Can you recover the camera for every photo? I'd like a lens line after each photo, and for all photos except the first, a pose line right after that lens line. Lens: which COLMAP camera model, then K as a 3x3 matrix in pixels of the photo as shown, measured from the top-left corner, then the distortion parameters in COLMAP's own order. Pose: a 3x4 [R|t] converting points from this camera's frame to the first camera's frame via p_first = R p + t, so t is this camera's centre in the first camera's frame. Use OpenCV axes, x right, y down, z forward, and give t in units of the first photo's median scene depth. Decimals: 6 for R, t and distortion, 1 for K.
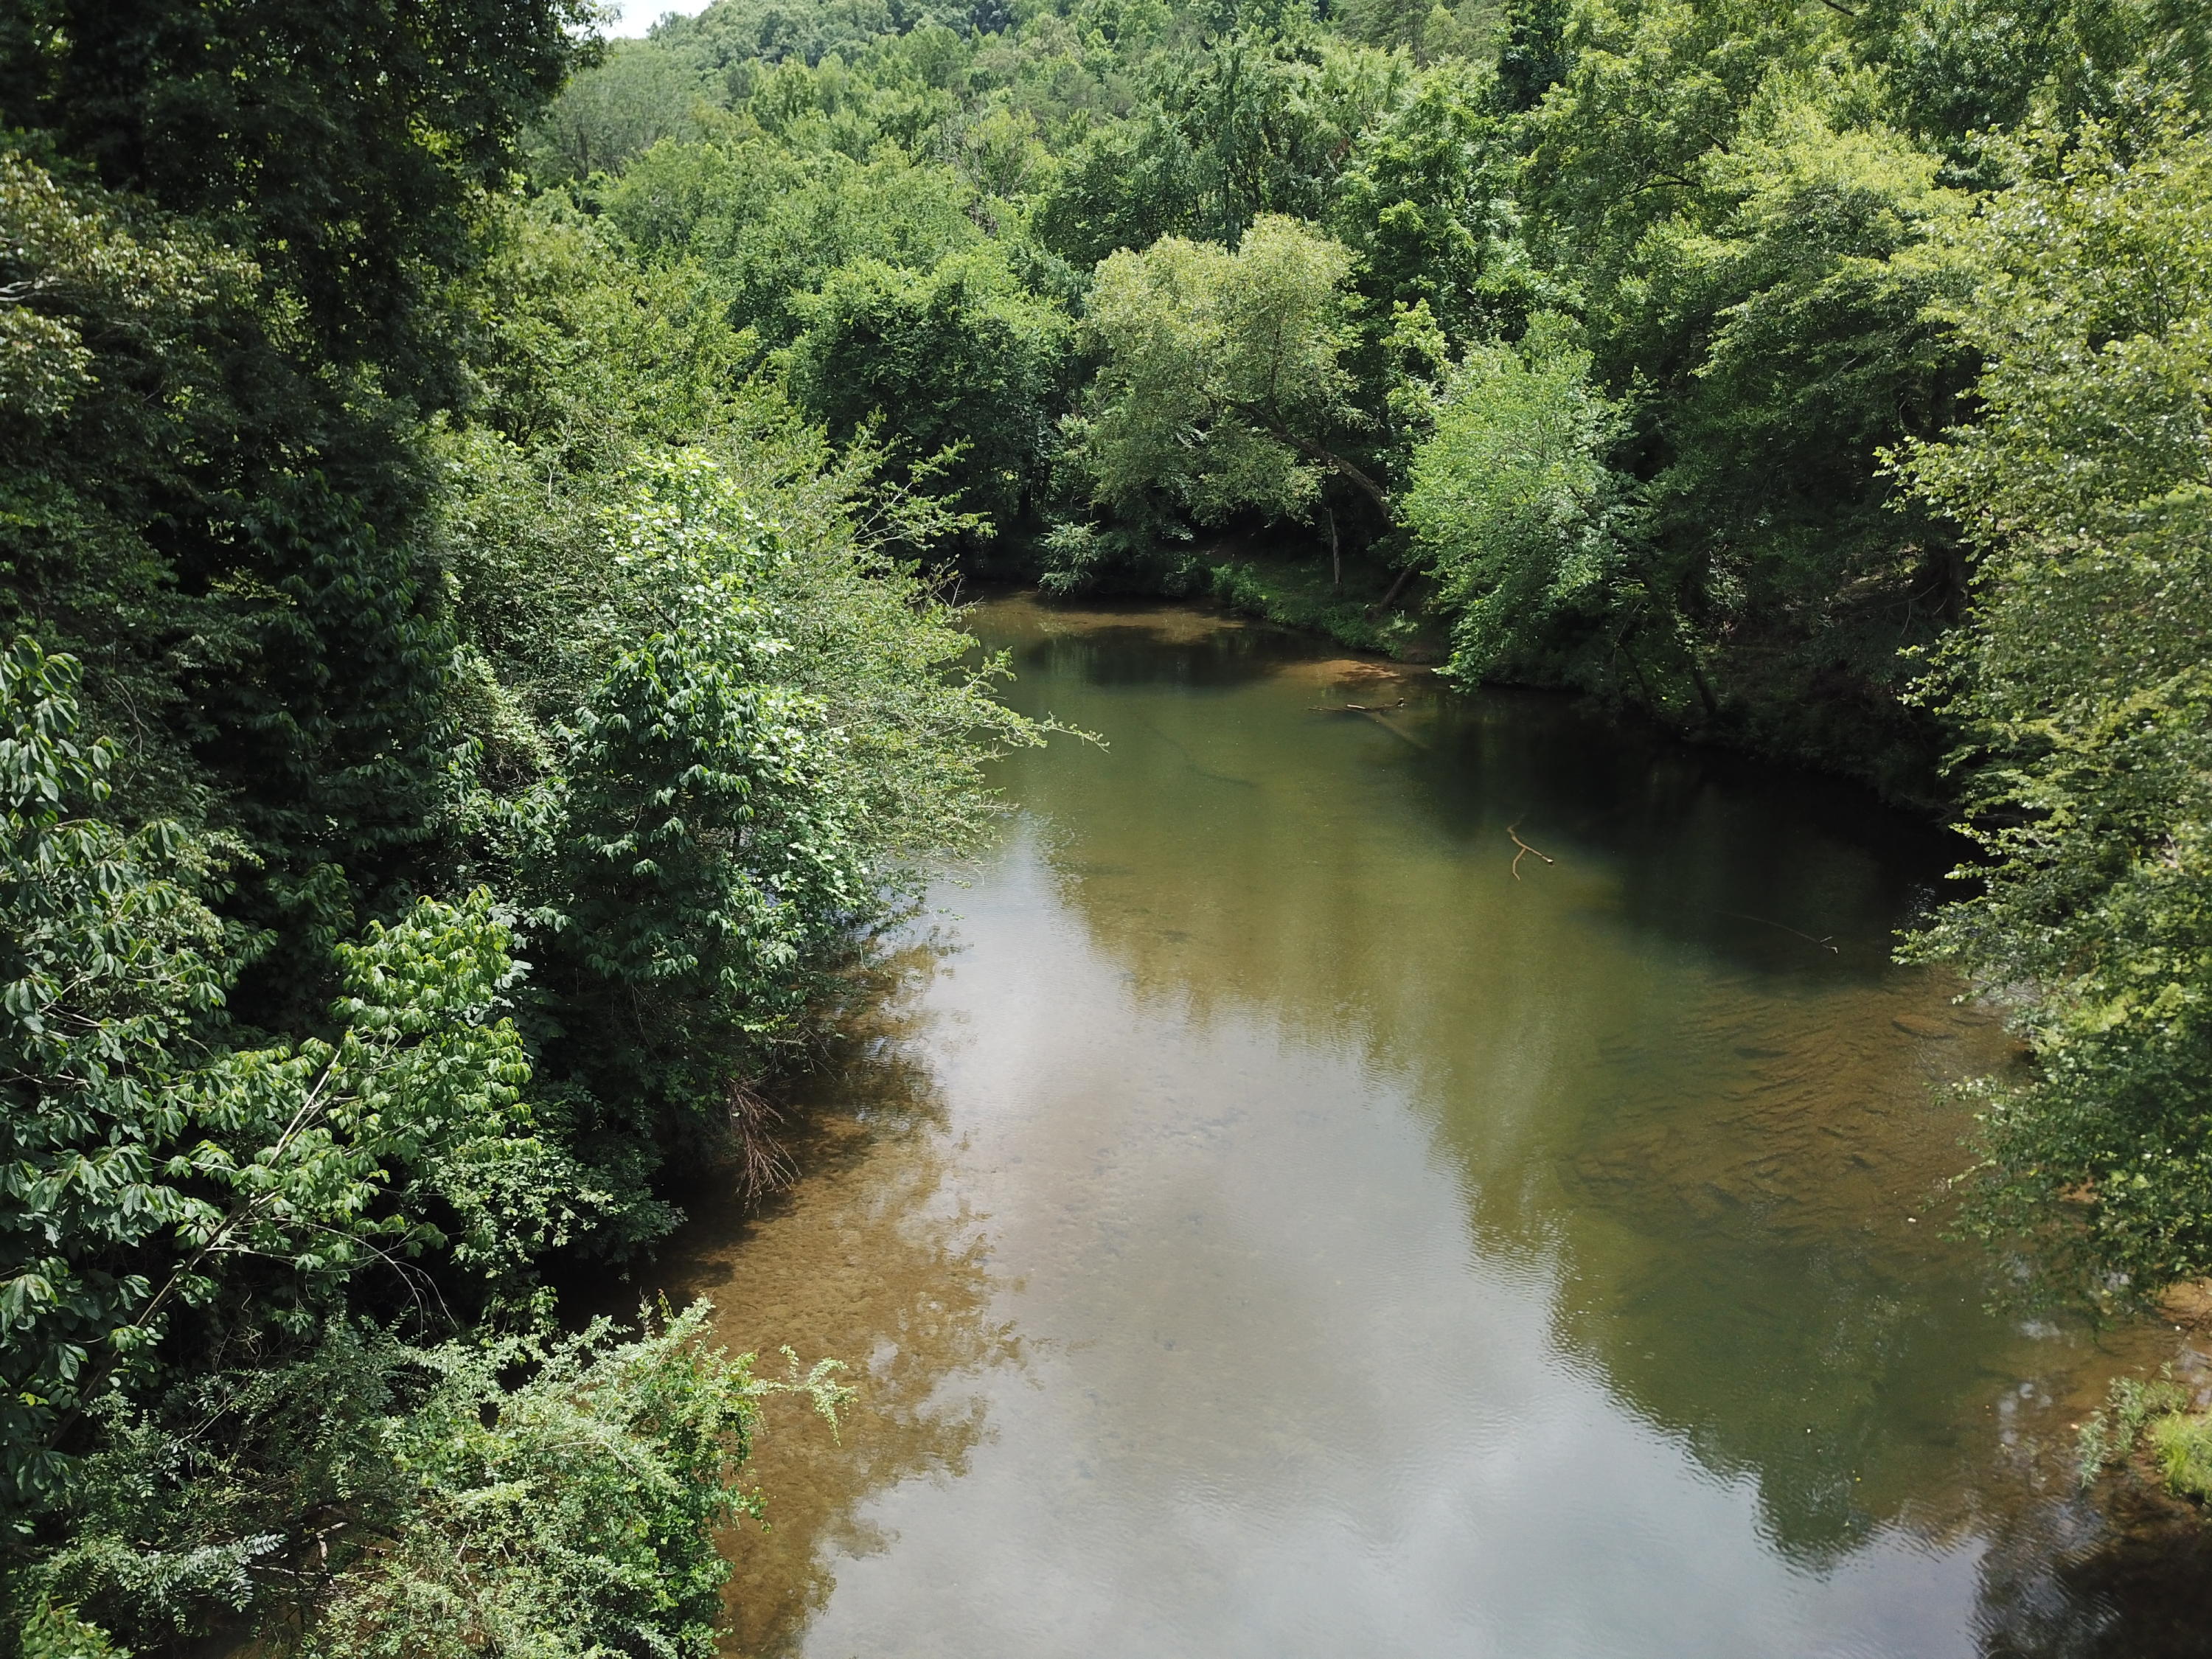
lens RADIAL K [[1721.6, 0, 1104.0], [0, 1721.6, 837.3], [0, 0, 1]] dist [-0.000097, 0.005821]
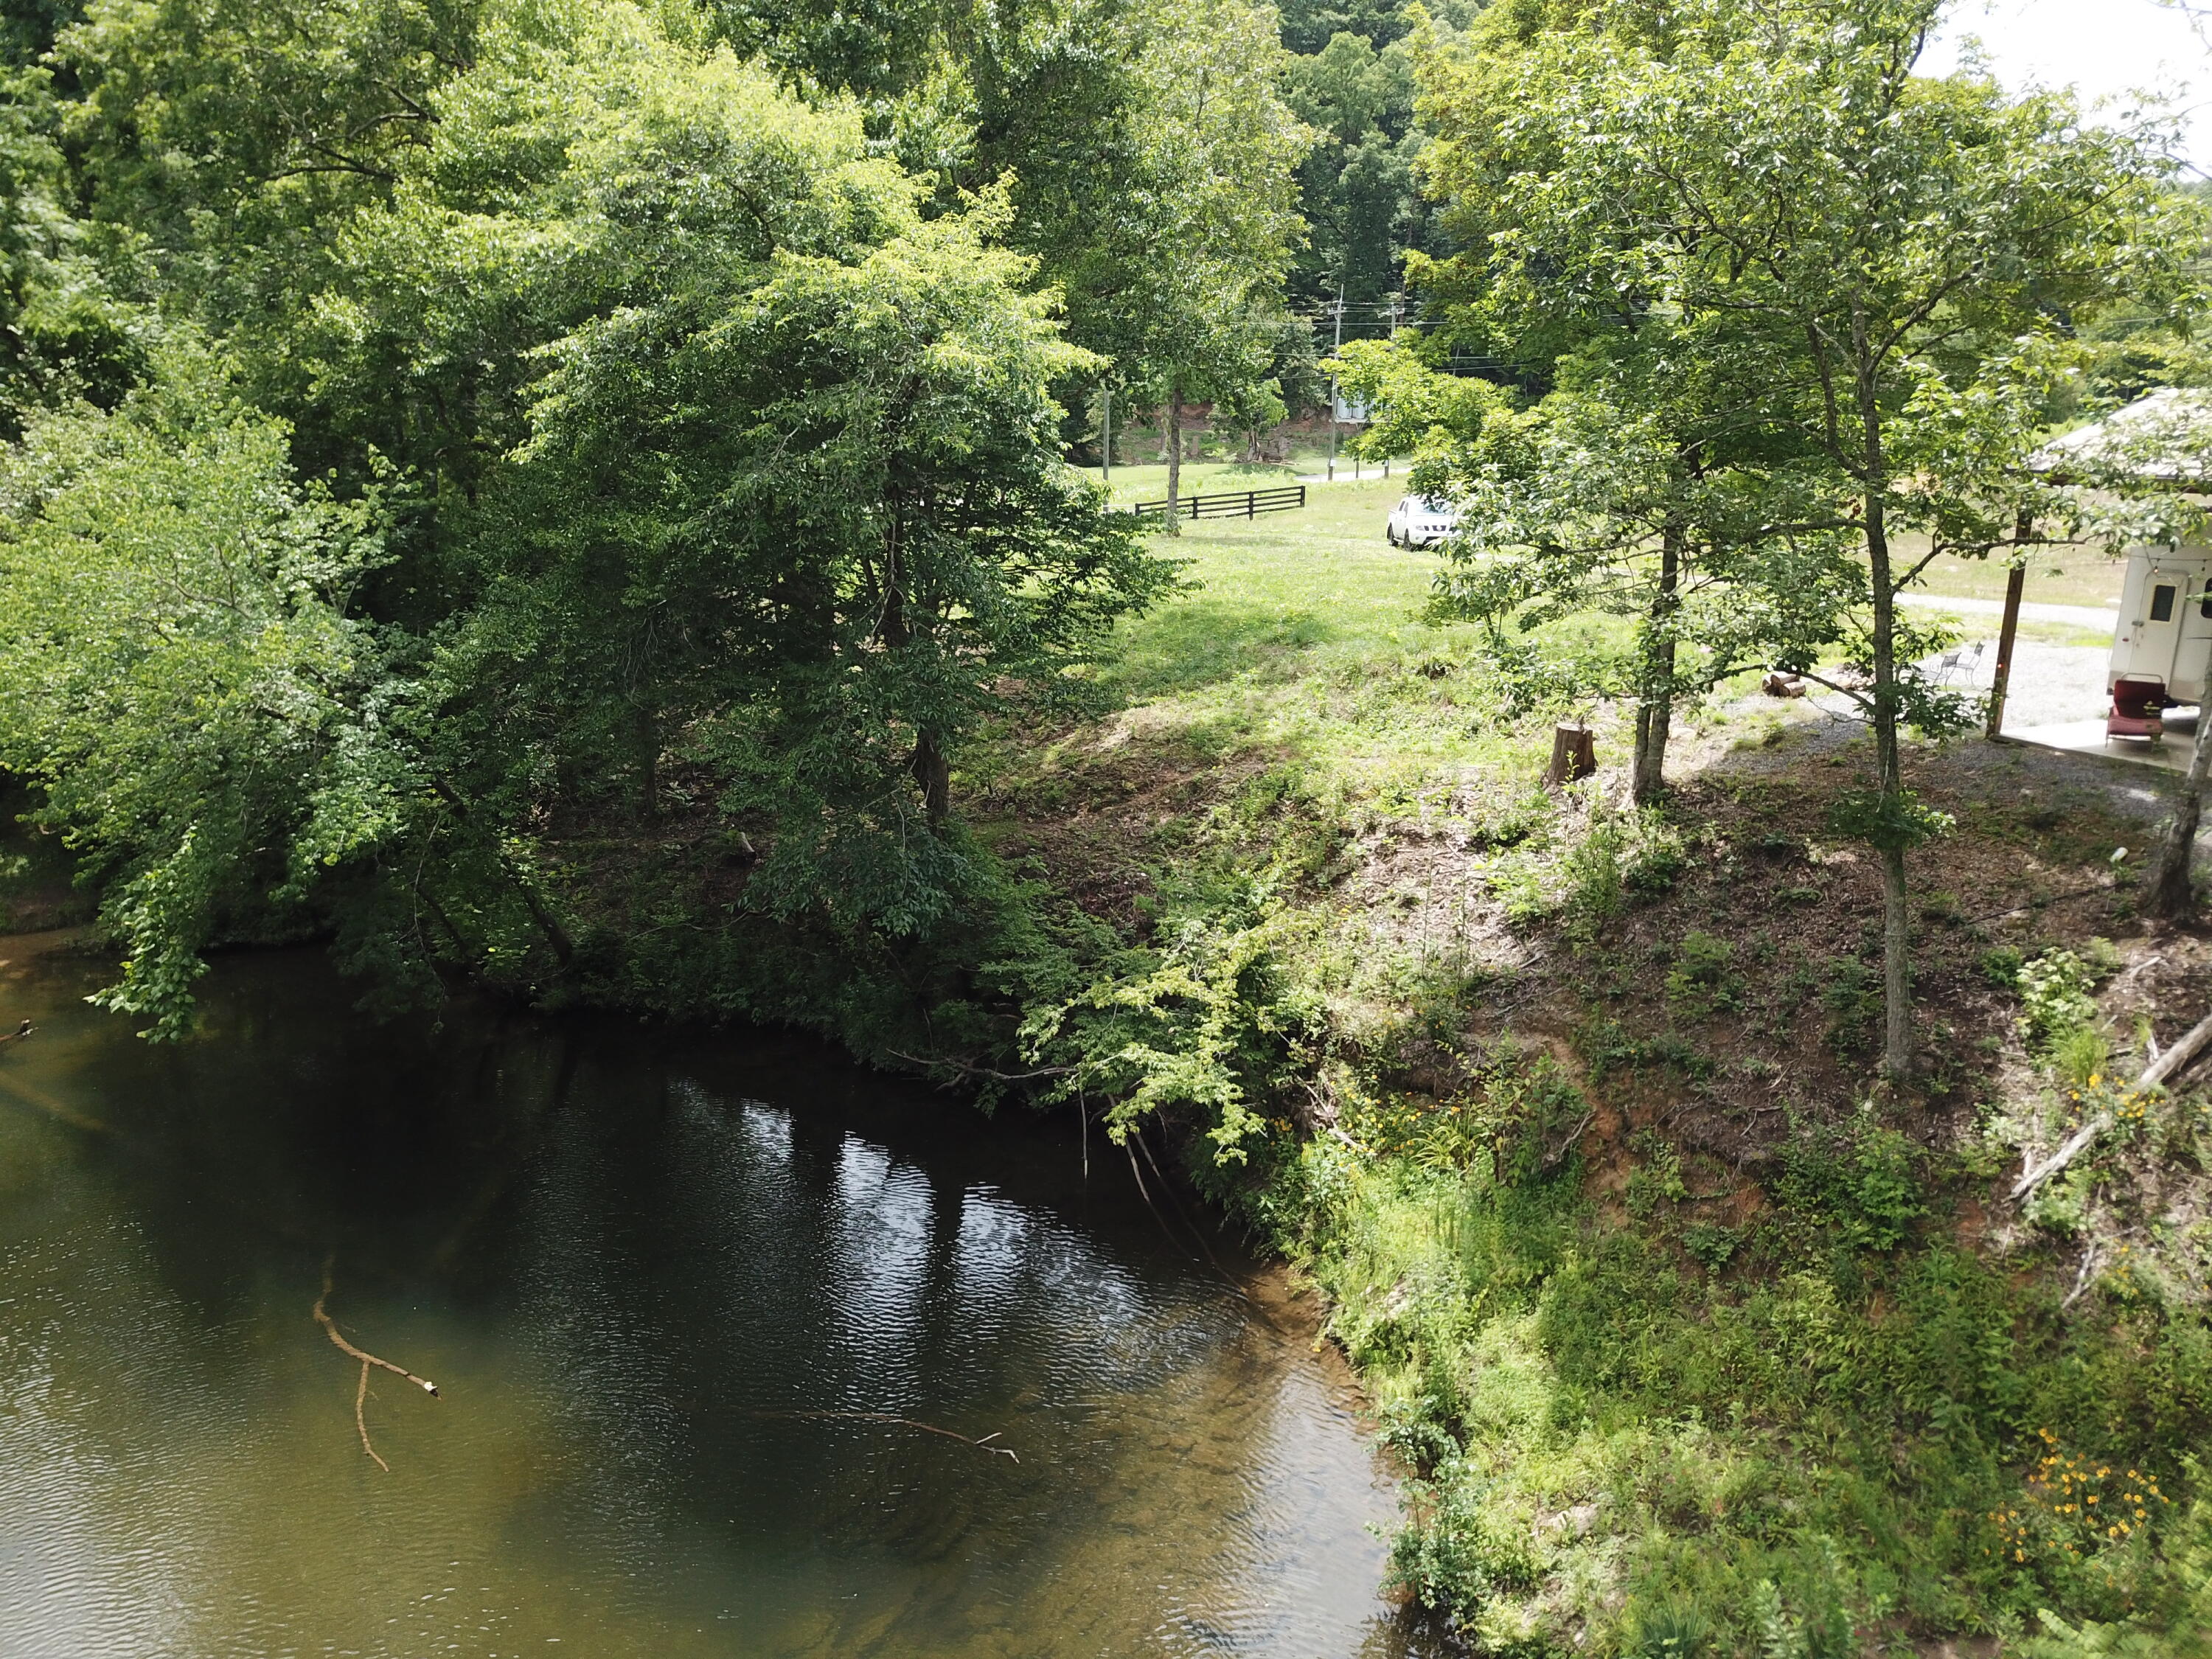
lens RADIAL K [[1721.6, 0, 1116.9], [0, 1721.6, 833.6], [0, 0, 1]] dist [-0.000097, 0.005821]
pose [[0.726601, -0.157793, 0.668695, 0.078857], [0.187221, 0.981911, 0.028270, -0.111974], [-0.661060, 0.104652, 0.742999, 0.406936]]
